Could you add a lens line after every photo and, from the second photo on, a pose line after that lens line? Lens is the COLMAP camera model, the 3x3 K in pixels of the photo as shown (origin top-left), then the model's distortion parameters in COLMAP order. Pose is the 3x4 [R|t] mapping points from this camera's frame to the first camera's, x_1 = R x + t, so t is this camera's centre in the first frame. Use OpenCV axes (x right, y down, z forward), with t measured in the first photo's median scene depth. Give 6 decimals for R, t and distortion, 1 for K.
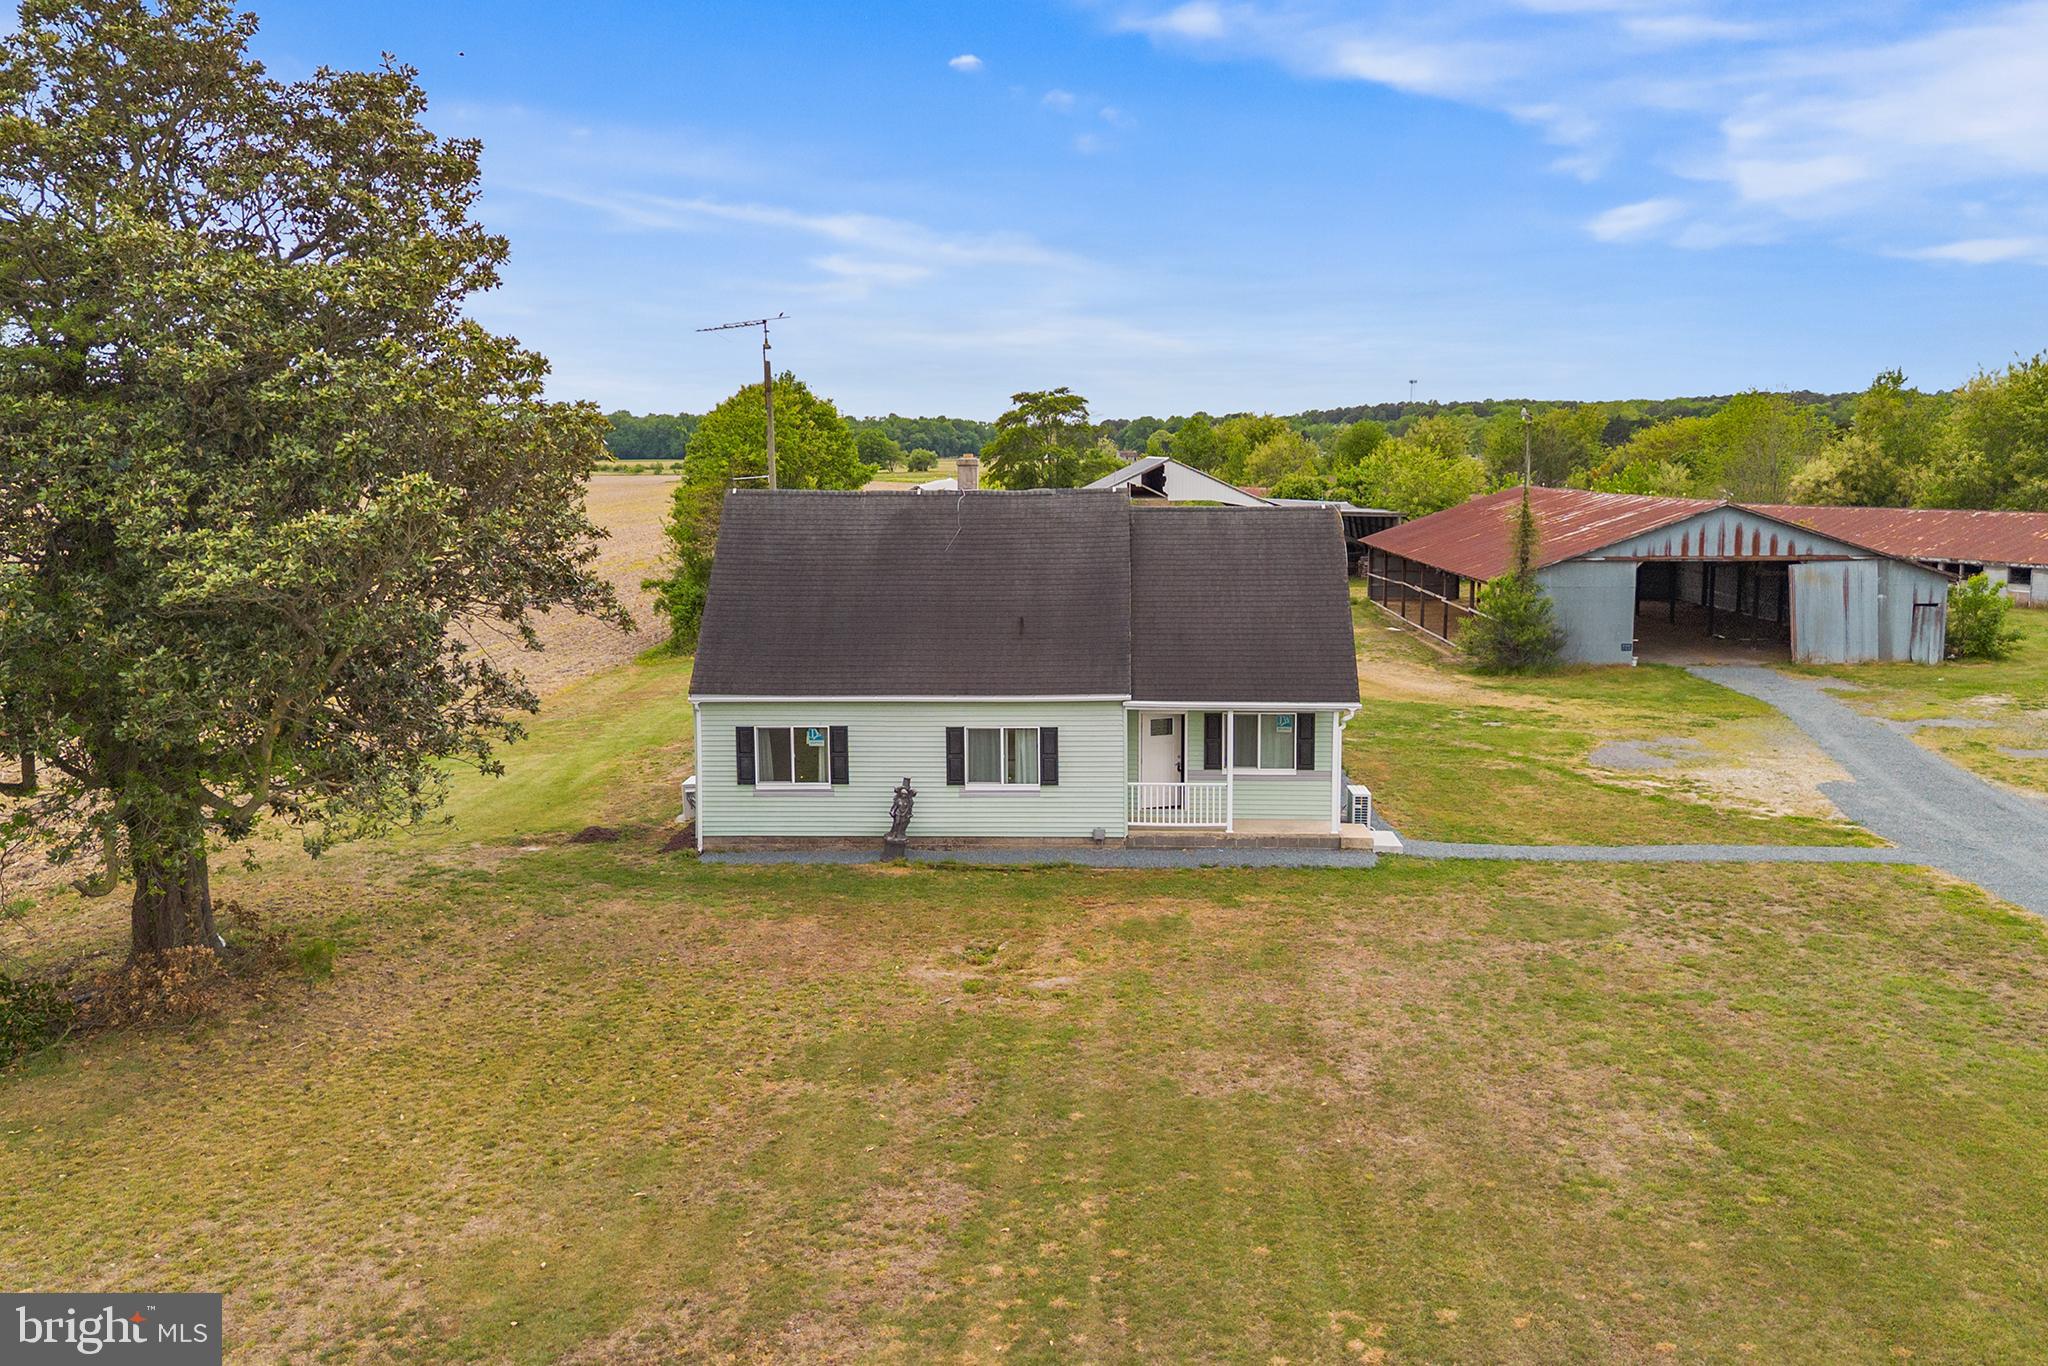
lens RADIAL K [[1733.2, 0, 1020.3], [0, 1733.2, 671.3], [0, 0, 1]] dist [0.082357, -0.081249]
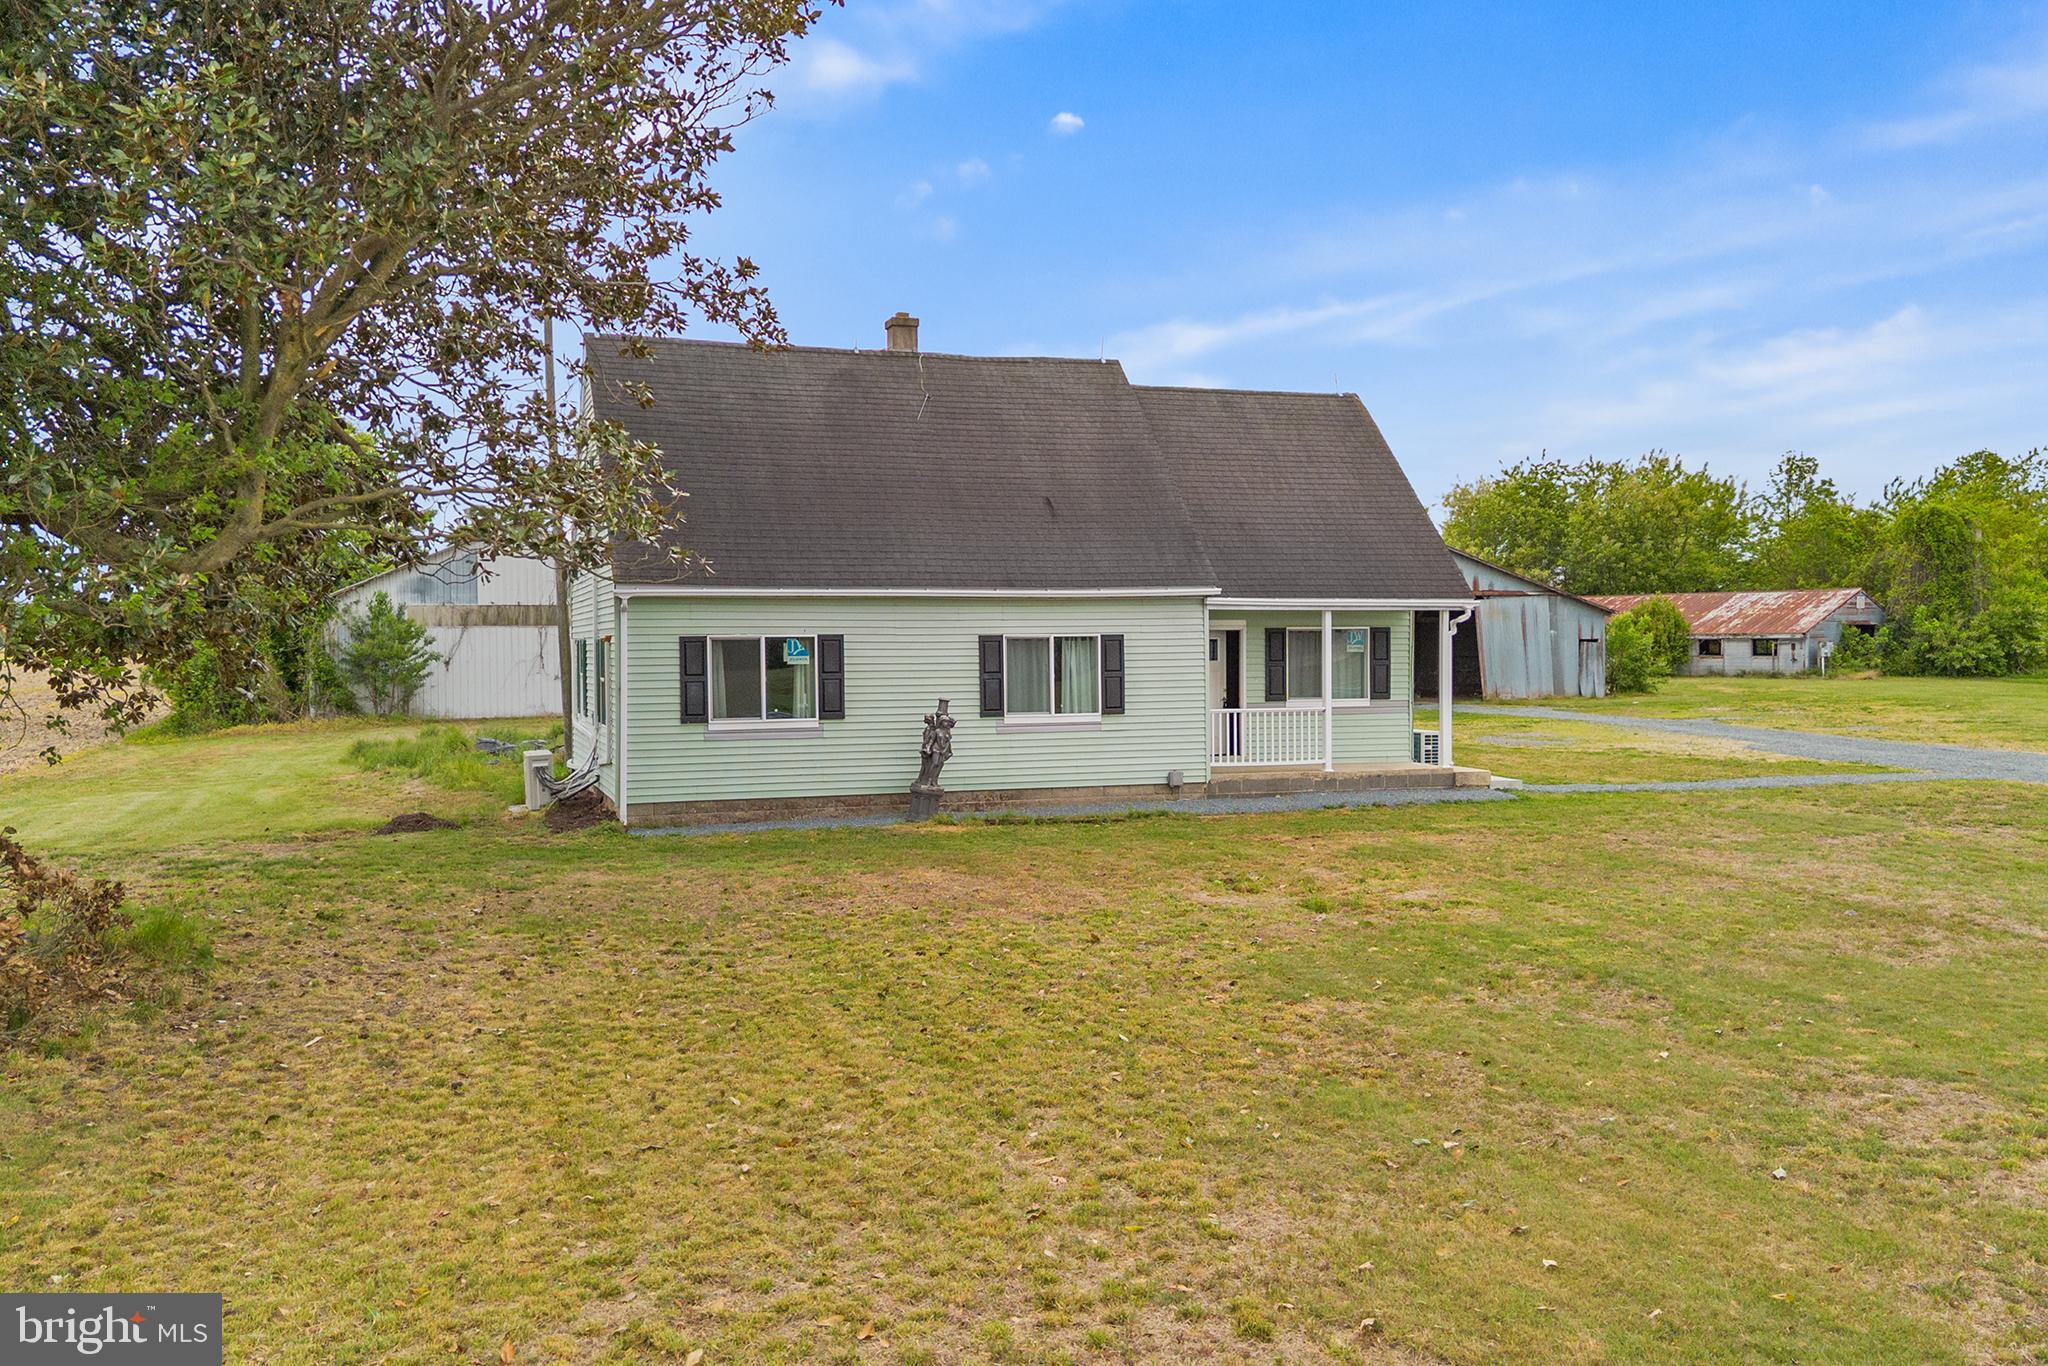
lens RADIAL K [[1733.2, 0, 1031.6], [0, 1733.2, 681.3], [0, 0, 1]] dist [0.082357, -0.081249]
pose [[0.928261, -0.008165, 0.371841, -0.288985], [0.047268, 0.994242, -0.096167, 0.121068], [-0.368915, 0.106844, 0.923302, 0.331280]]
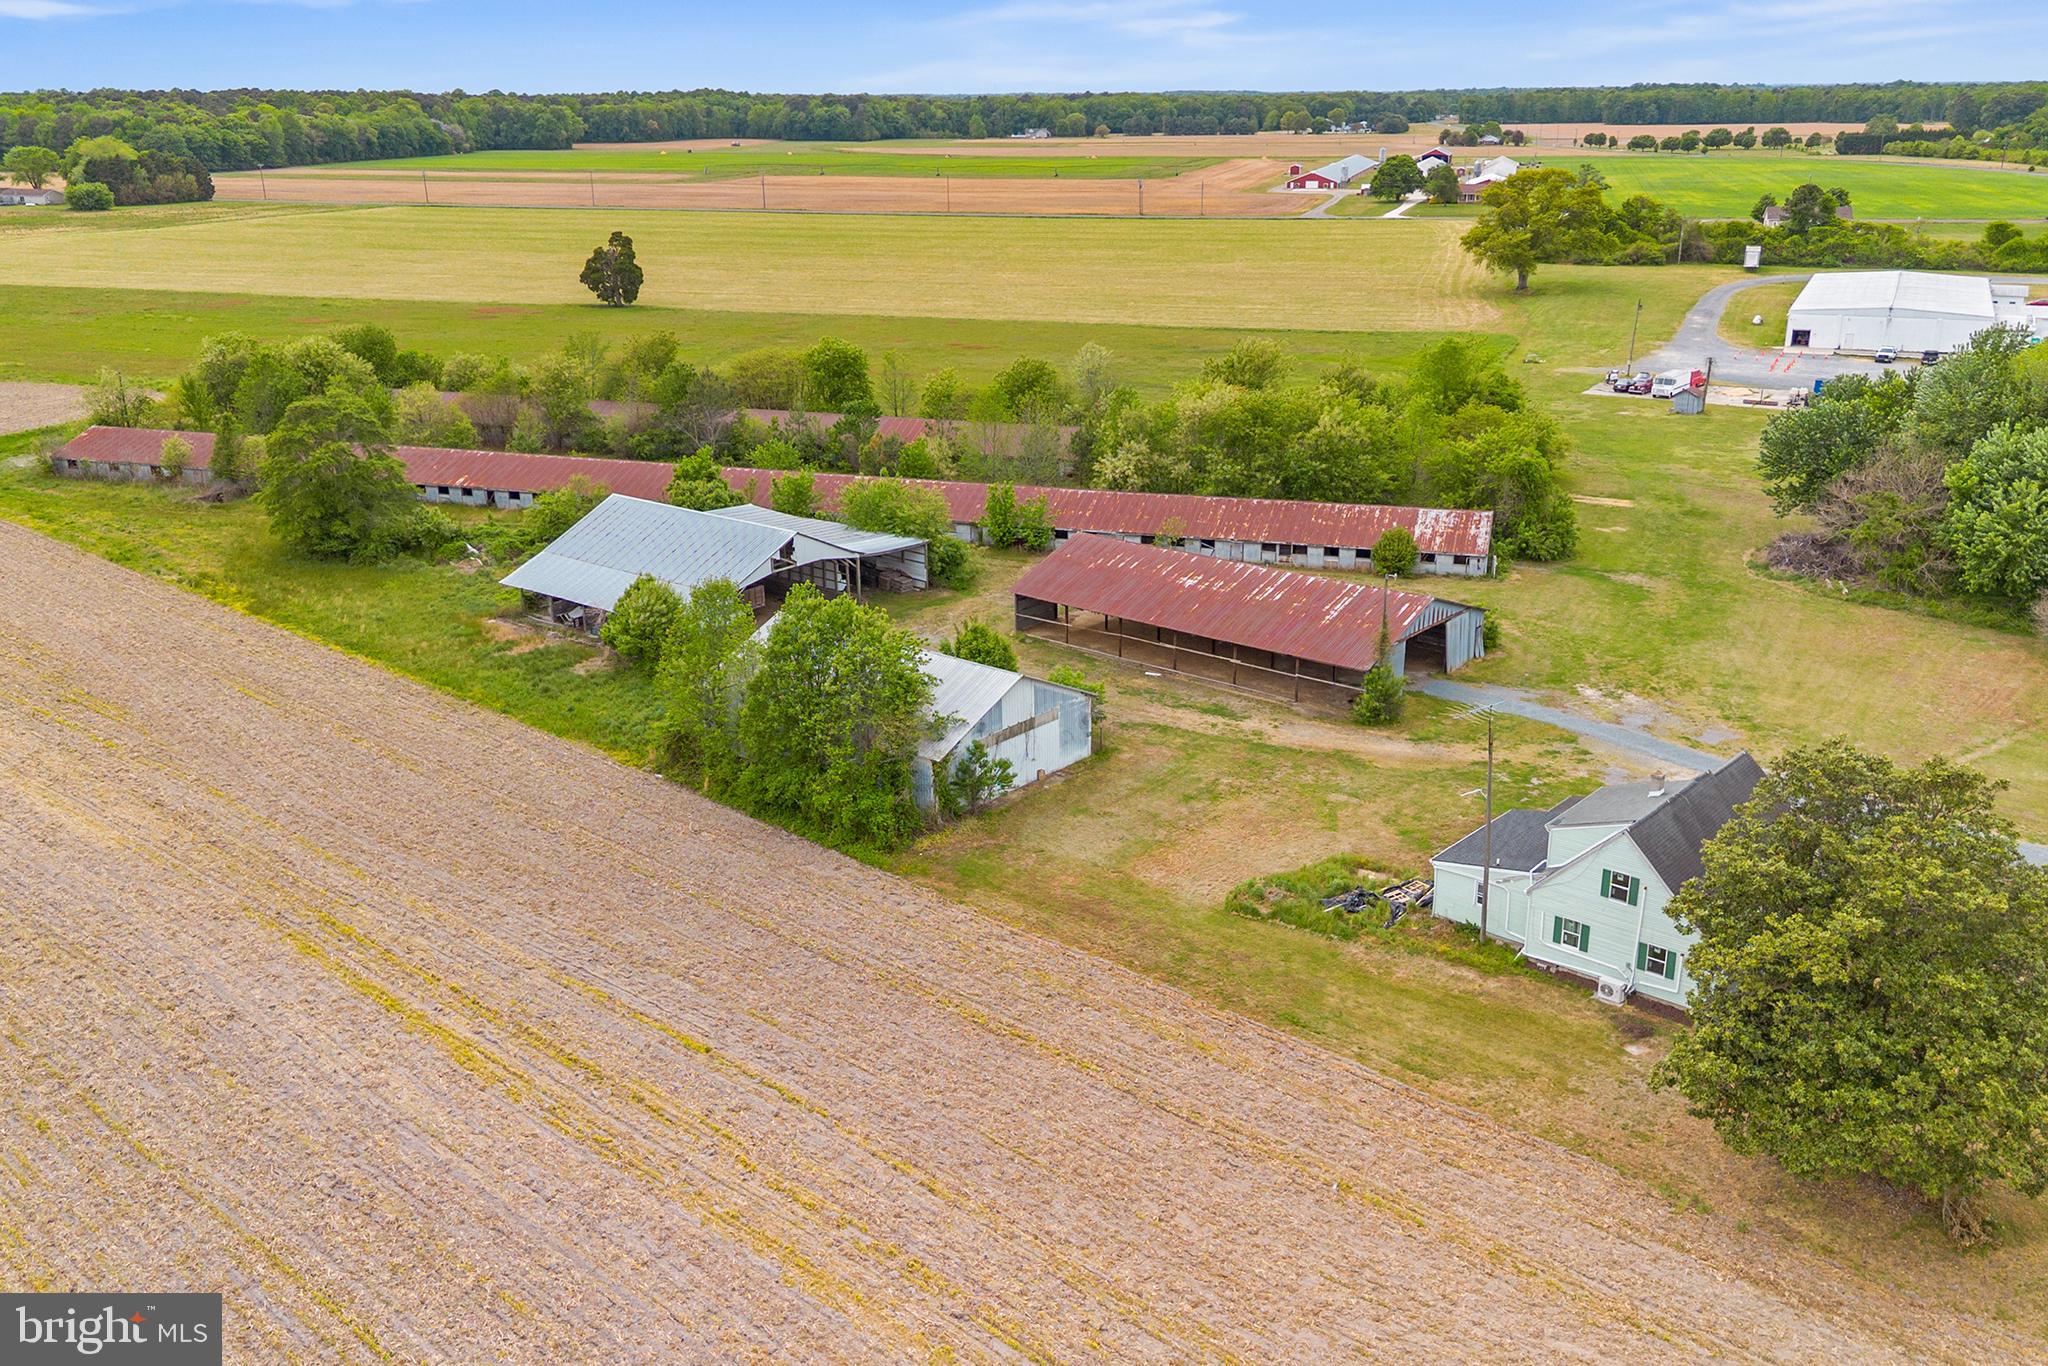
lens RADIAL K [[1733.2, 0, 1020.1], [0, 1733.2, 685.4], [0, 0, 1]] dist [0.082357, -0.081249]
pose [[0.621651, -0.249233, 0.742585, -2.112880], [0.102307, 0.965742, 0.238485, -0.839231], [-0.776584, -0.072283, 0.625853, 0.375705]]
